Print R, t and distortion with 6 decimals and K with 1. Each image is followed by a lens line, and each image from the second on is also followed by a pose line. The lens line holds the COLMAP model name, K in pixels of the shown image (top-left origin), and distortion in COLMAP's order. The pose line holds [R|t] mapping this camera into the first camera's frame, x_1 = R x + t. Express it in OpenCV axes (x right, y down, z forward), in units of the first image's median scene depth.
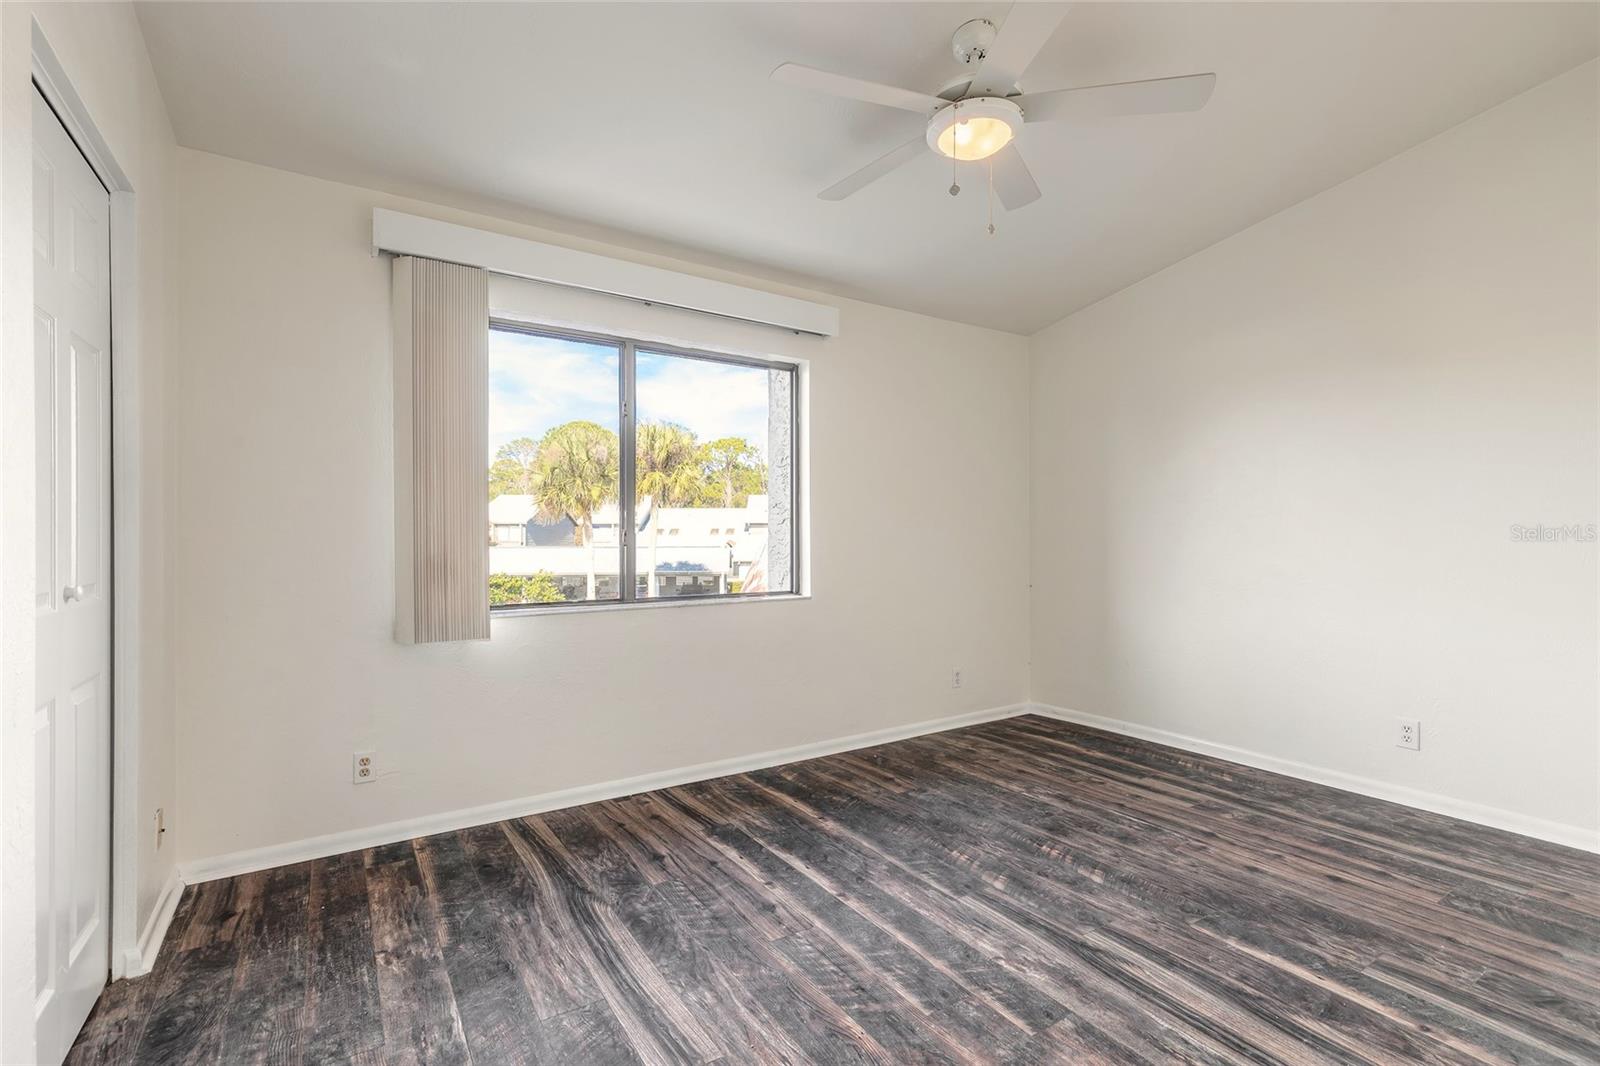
lens RADIAL K [[721.0, 0, 800.2], [0, 721.0, 535.2], [0, 0, 1]] dist [0.011910, -0.000425]
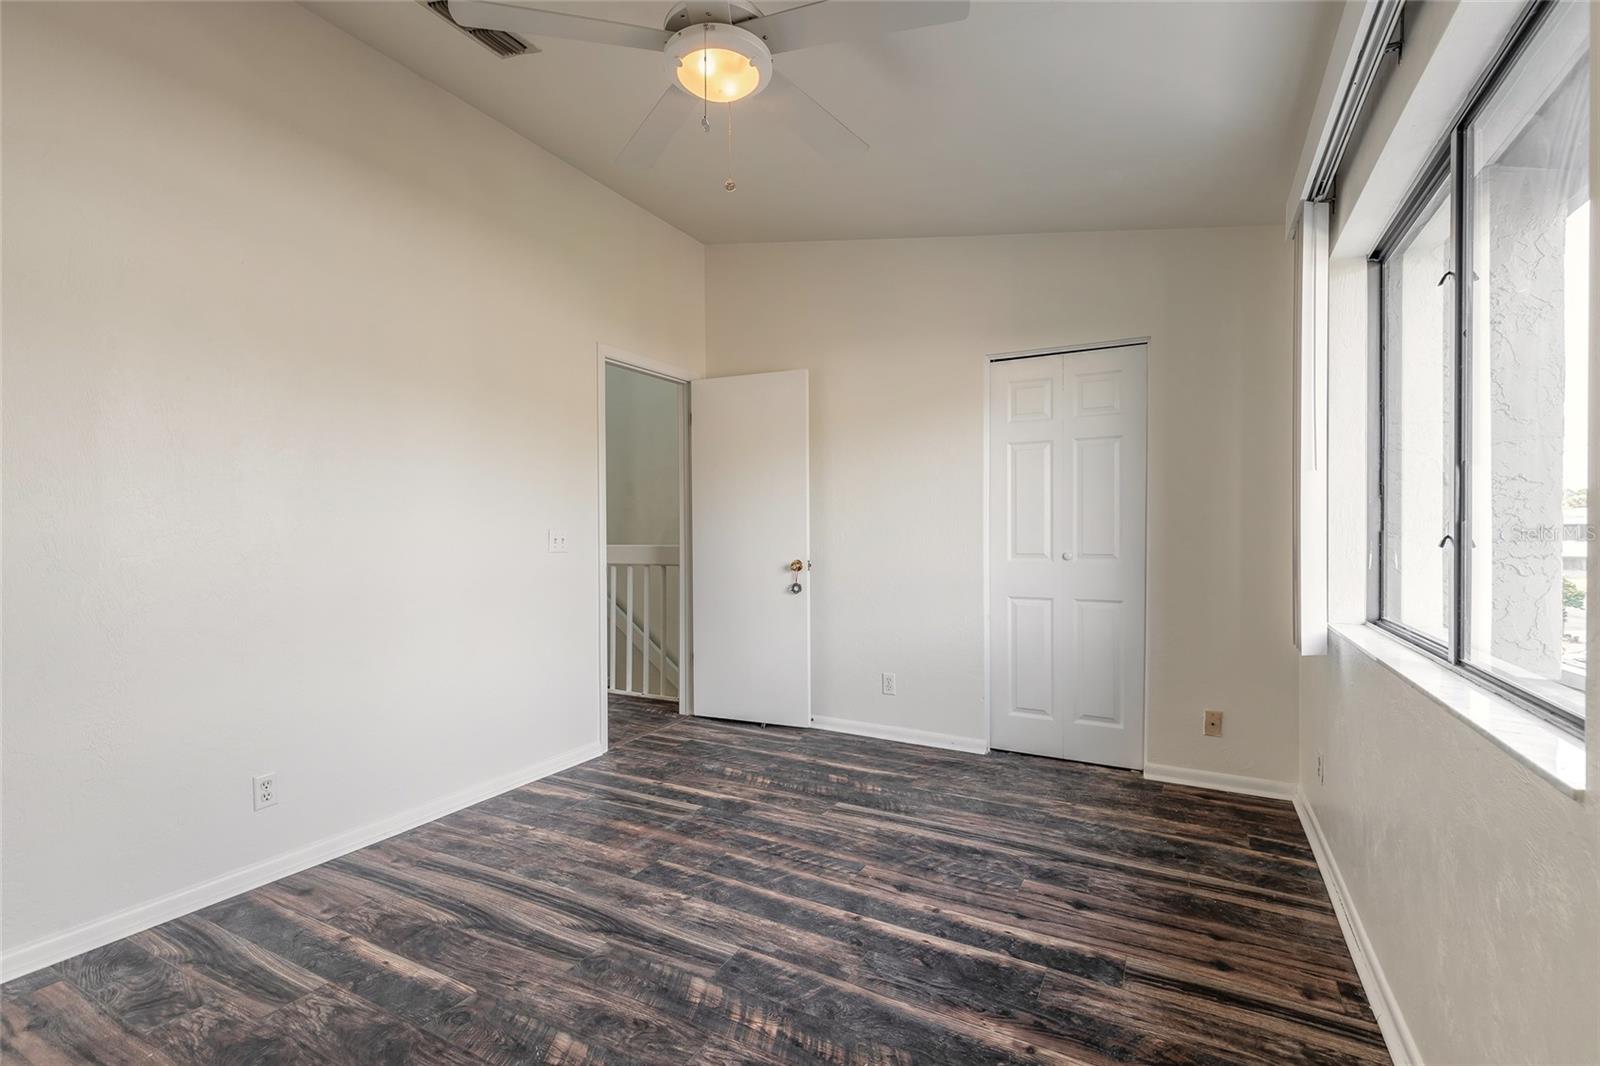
lens RADIAL K [[721.0, 0, 800.9], [0, 721.0, 533.9], [0, 0, 1]] dist [0.011910, -0.000425]
pose [[-0.878194, 0.001987, -0.478300, 0.617811], [0.002014, 0.999998, 0.000456, 0.003843], [0.478300, -0.000563, -0.878196, 1.954208]]
